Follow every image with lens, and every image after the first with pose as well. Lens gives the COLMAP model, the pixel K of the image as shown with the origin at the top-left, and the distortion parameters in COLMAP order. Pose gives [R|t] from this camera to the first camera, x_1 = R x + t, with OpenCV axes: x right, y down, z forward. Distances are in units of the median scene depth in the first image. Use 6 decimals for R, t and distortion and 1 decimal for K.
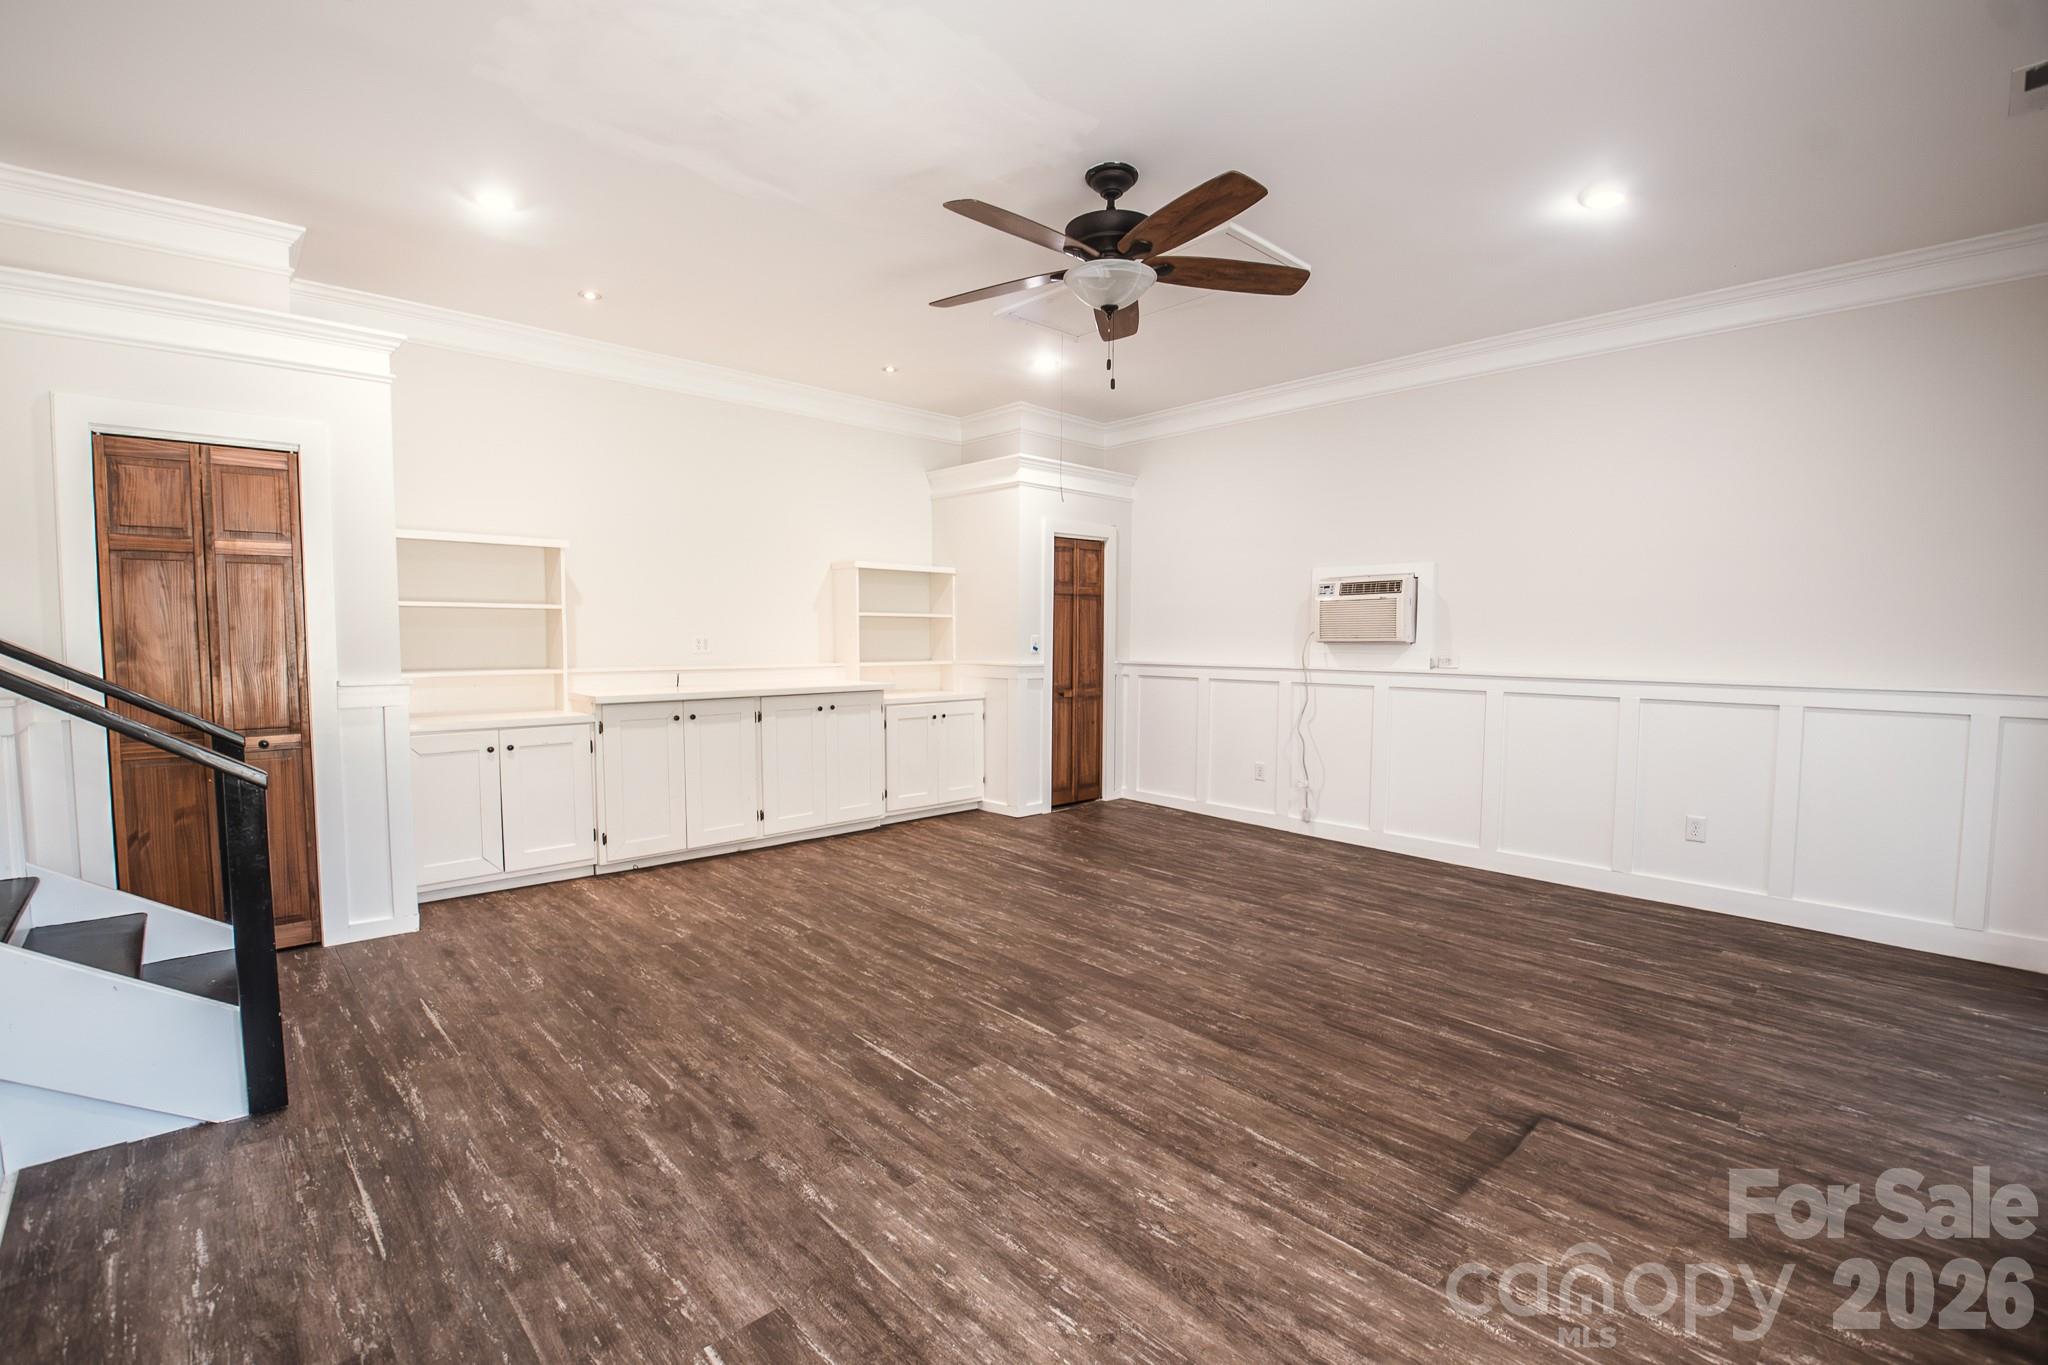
lens RADIAL K [[911.5, 0, 1028.1], [0, 911.5, 688.8], [0, 0, 1]] dist [-0.000057, -0.010120]
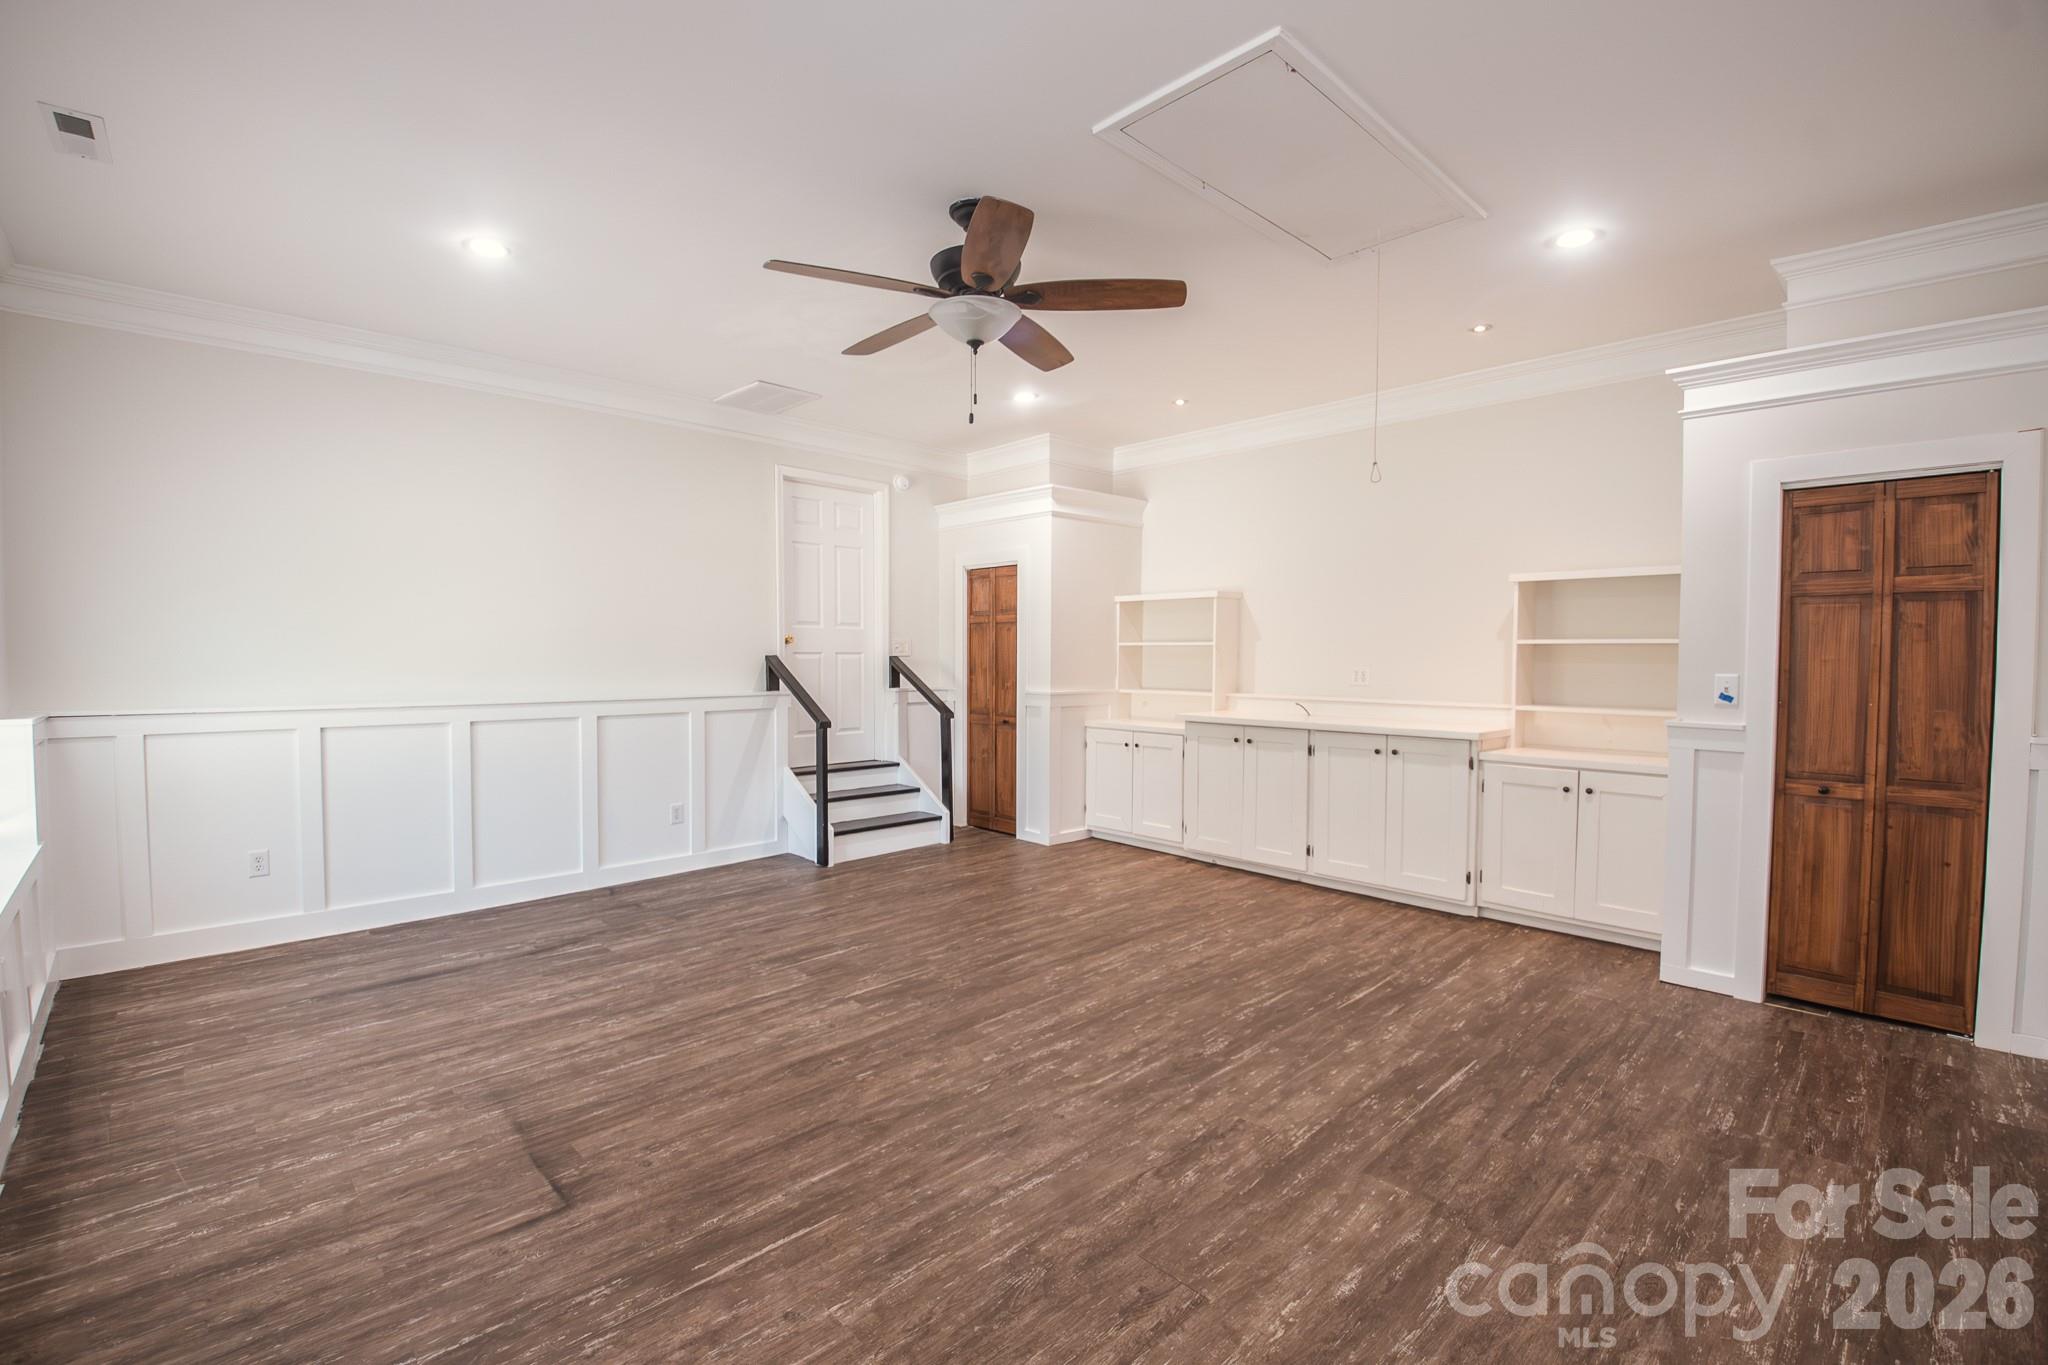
lens RADIAL K [[911.5, 0, 995.8], [0, 911.5, 648.9], [0, 0, 1]] dist [-0.000057, -0.010120]
pose [[-0.016155, -0.008858, -0.999830, 0.994346], [-0.067890, 0.997663, -0.007742, -0.067842], [0.997562, 0.067753, -0.016718, 0.952687]]
